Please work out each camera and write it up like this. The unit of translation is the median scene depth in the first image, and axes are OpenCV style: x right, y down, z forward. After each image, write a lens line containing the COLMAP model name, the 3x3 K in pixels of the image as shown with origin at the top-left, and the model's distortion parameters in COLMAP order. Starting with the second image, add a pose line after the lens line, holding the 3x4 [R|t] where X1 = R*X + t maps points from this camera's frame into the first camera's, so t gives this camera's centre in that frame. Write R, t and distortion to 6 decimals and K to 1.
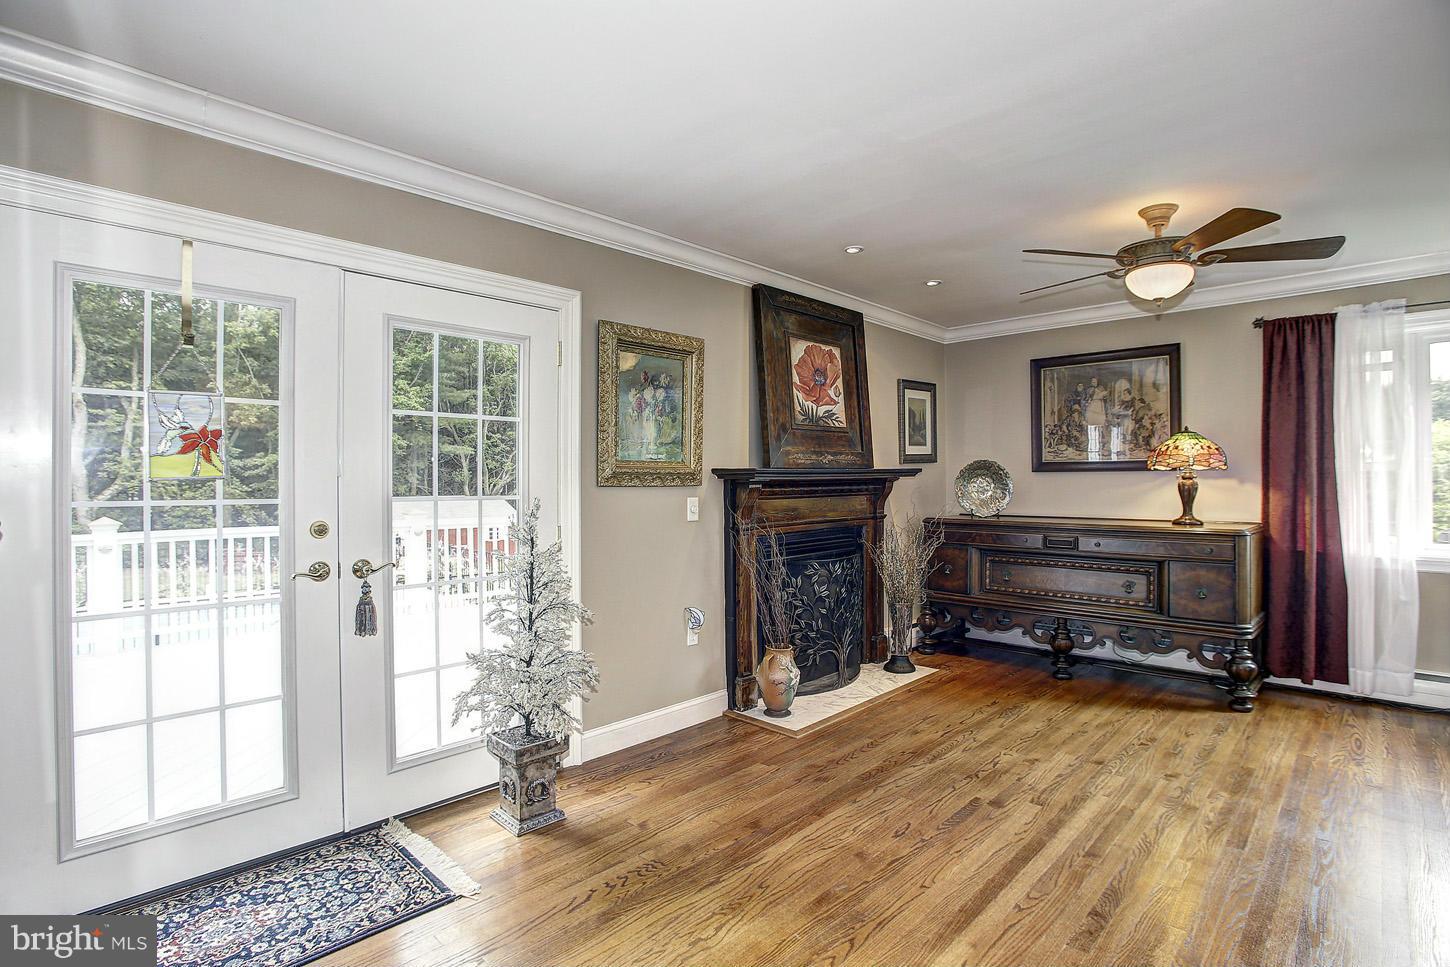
lens RADIAL K [[692.4, 0, 726.5], [0, 692.4, 489.6], [0, 0, 1]] dist [0.000634, -0.002632]
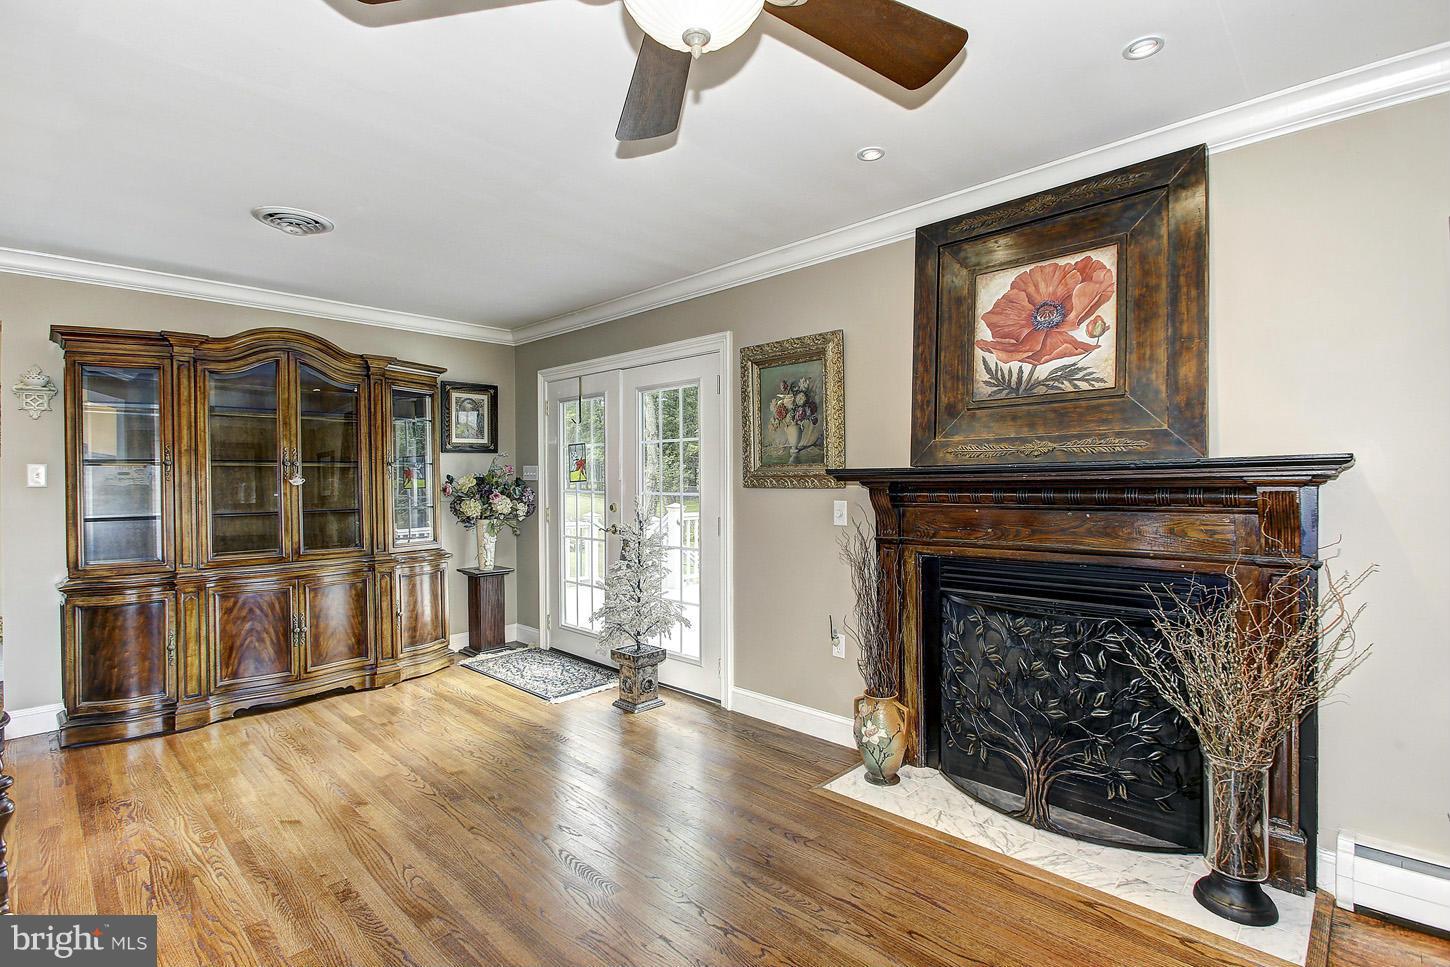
lens RADIAL K [[675.4, 0, 728.3], [0, 675.4, 475.7], [0, 0, 1]] dist [0.001013, -0.002188]
pose [[0.031326, 0.000156, -0.999509, 0.795817], [-0.002715, 0.999996, 0.000071, -0.020252], [0.999506, 0.002712, 0.031326, 0.760363]]
